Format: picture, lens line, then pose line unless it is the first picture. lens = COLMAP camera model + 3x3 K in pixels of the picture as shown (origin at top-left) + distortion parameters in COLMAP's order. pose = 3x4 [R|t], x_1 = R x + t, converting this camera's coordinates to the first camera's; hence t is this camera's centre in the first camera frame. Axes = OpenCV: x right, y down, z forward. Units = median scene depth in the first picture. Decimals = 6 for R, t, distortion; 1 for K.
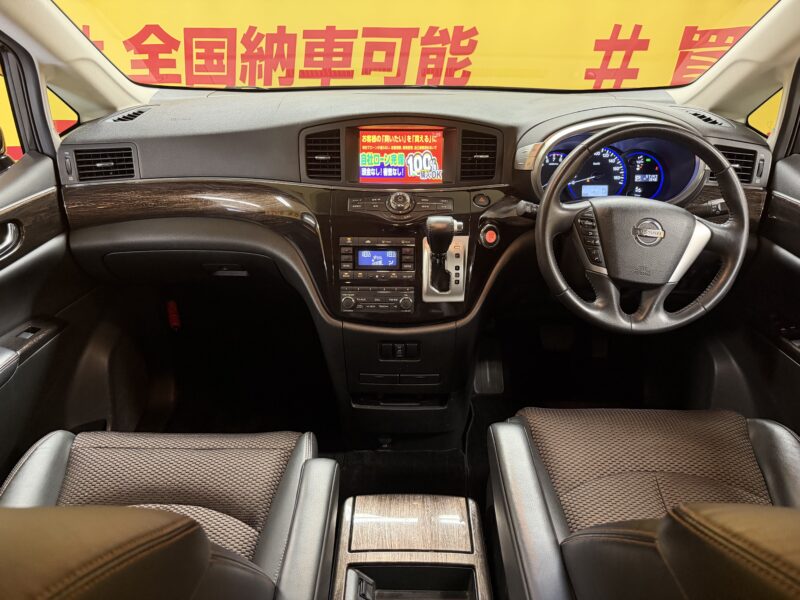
lens RADIAL K [[596.8, 0, 393.2], [0, 596.8, 315.5], [0, 0, 1]] dist [0.052773, -0.074727]
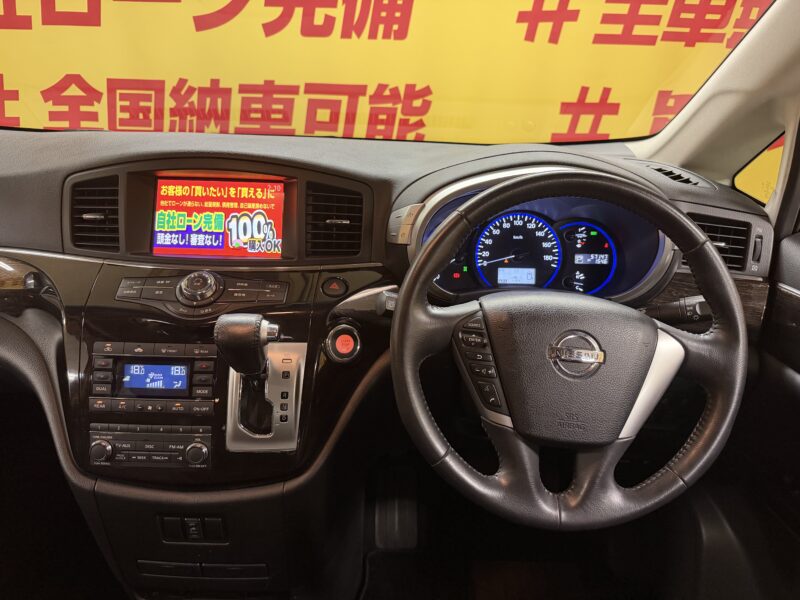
lens RADIAL K [[596.8, 0, 405.0], [0, 596.8, 302.8], [0, 0, 1]] dist [0.052773, -0.074727]
pose [[0.999492, 0.020725, 0.024232, 0.202944], [-0.017383, 0.991255, -0.130810, -0.090430], [-0.026731, 0.130322, 0.991111, 0.354280]]
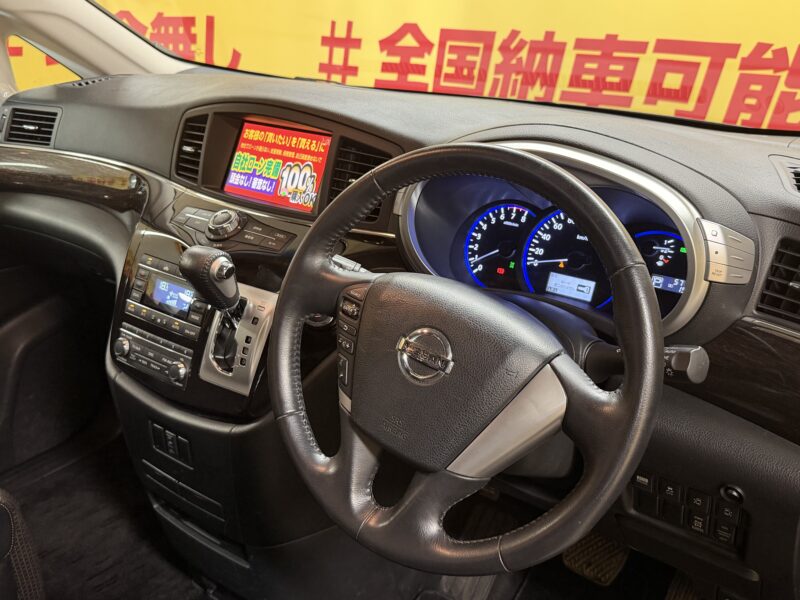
lens RADIAL K [[807.0, 0, 367.7], [0, 807.0, 297.8], [0, 0, 1]] dist [0.002792, 0.000000]
pose [[0.802027, 0.232561, -0.550152, 0.620738], [-0.316372, 0.946670, -0.061038, -0.102758], [0.506617, 0.223007, 0.832831, 0.336724]]
